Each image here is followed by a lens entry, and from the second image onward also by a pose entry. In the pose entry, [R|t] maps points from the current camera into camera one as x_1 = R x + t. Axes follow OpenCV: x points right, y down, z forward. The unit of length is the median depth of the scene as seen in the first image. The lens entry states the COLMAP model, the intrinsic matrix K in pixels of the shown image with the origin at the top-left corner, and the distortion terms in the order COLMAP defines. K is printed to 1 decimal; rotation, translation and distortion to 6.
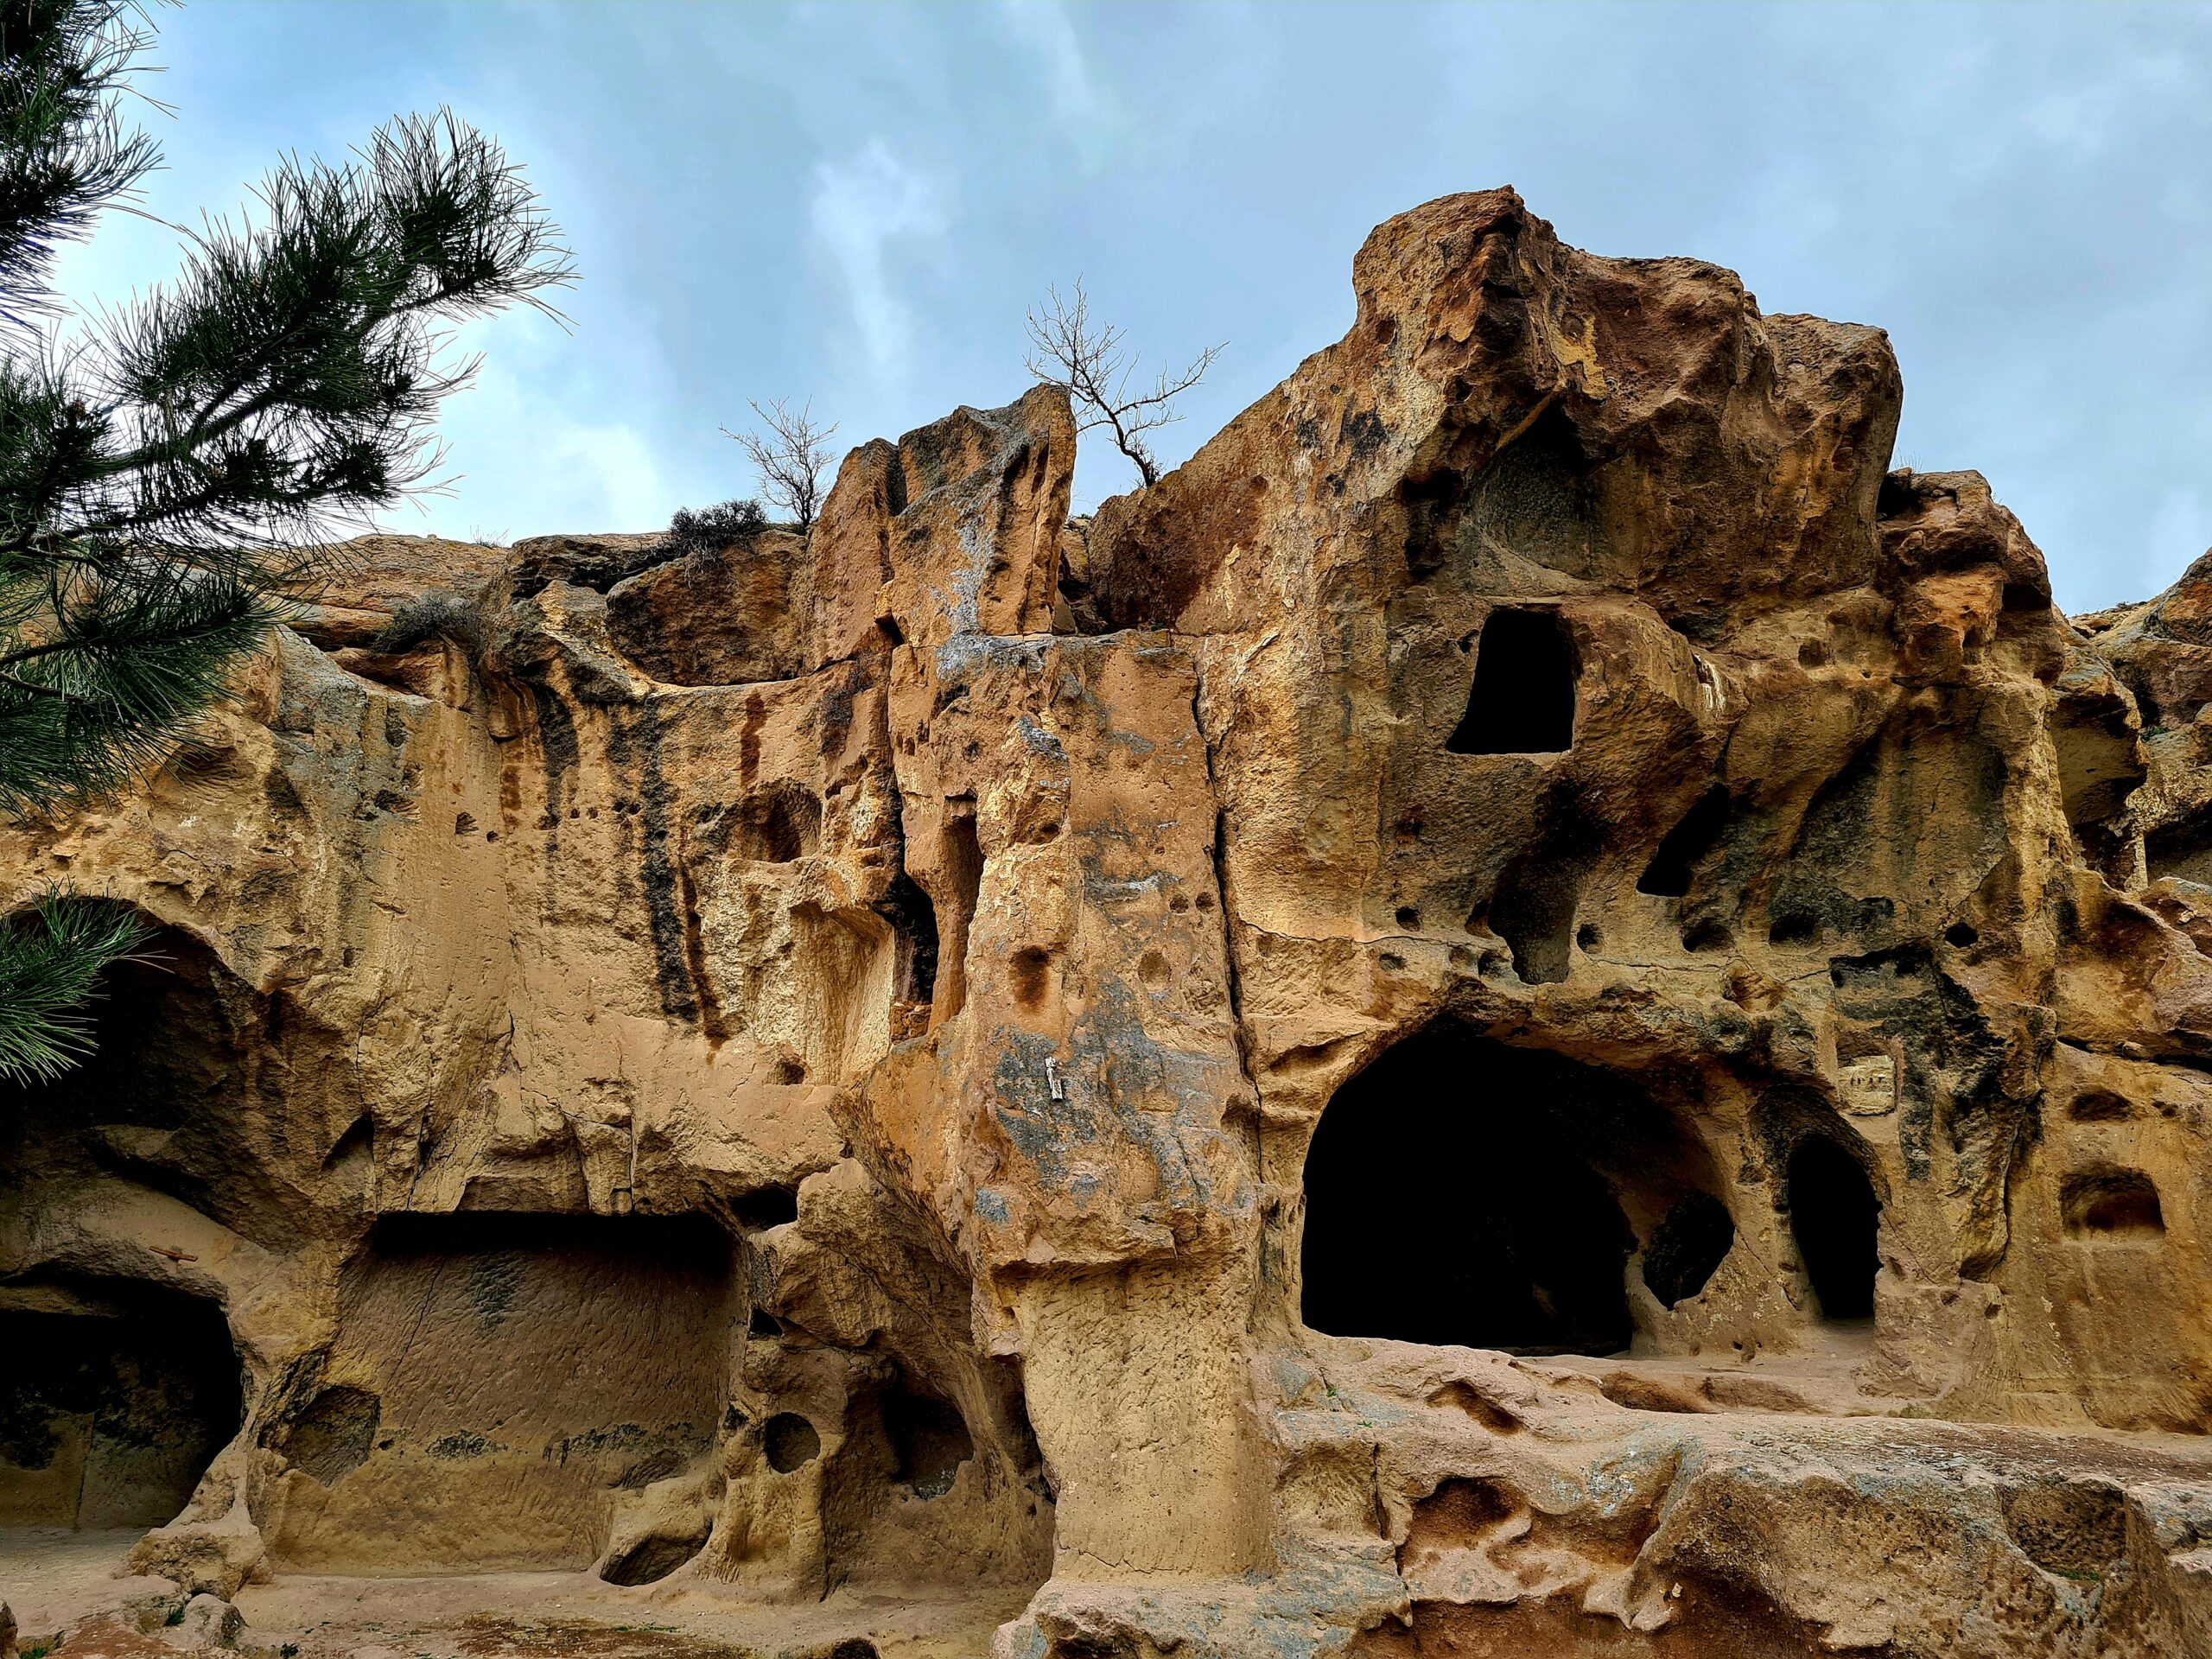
lens RADIAL K [[1600.3, 0, 1107.3], [0, 1600.3, 834.8], [0, 0, 1]] dist [0.068358, -0.044048]
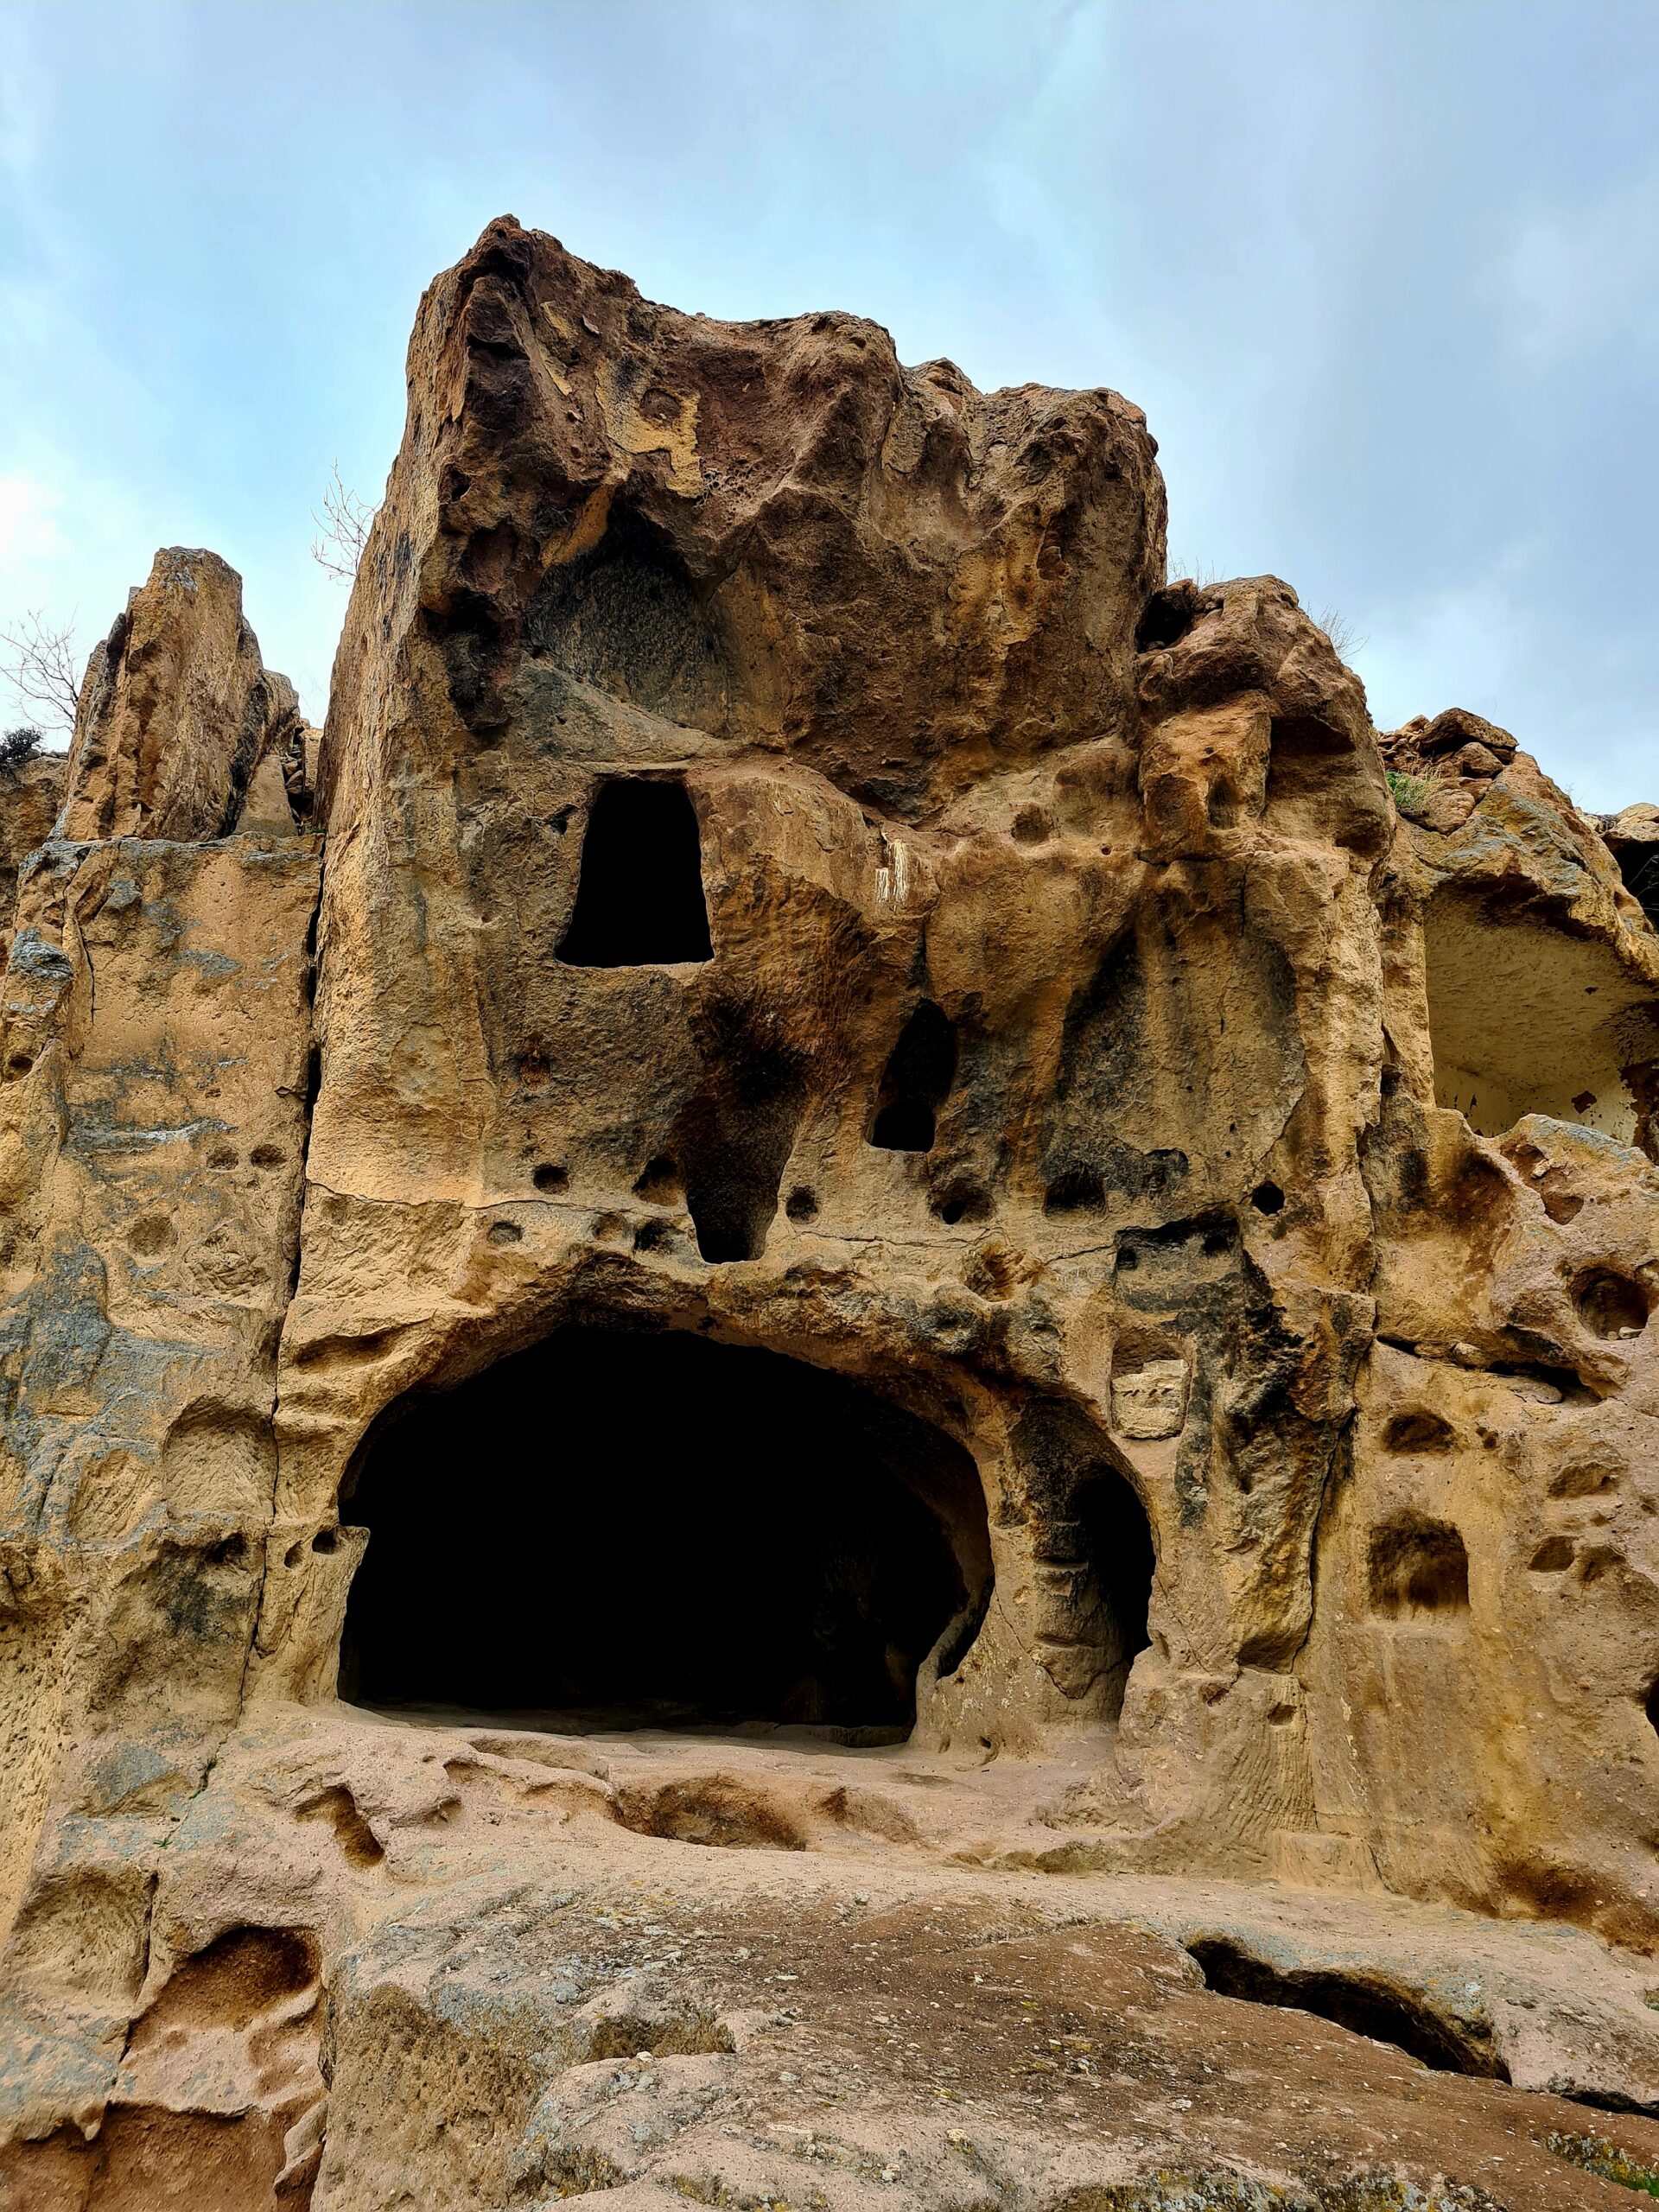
lens RADIAL K [[1600.3, 0, 829.5], [0, 1600.3, 1106.0], [0, 0, 1]] dist [0.068358, -0.044048]
pose [[0.984734, -0.011317, -0.173698, 0.478786], [0.006219, 0.999535, -0.029868, 0.042402], [0.173955, 0.028332, 0.984346, 0.250886]]
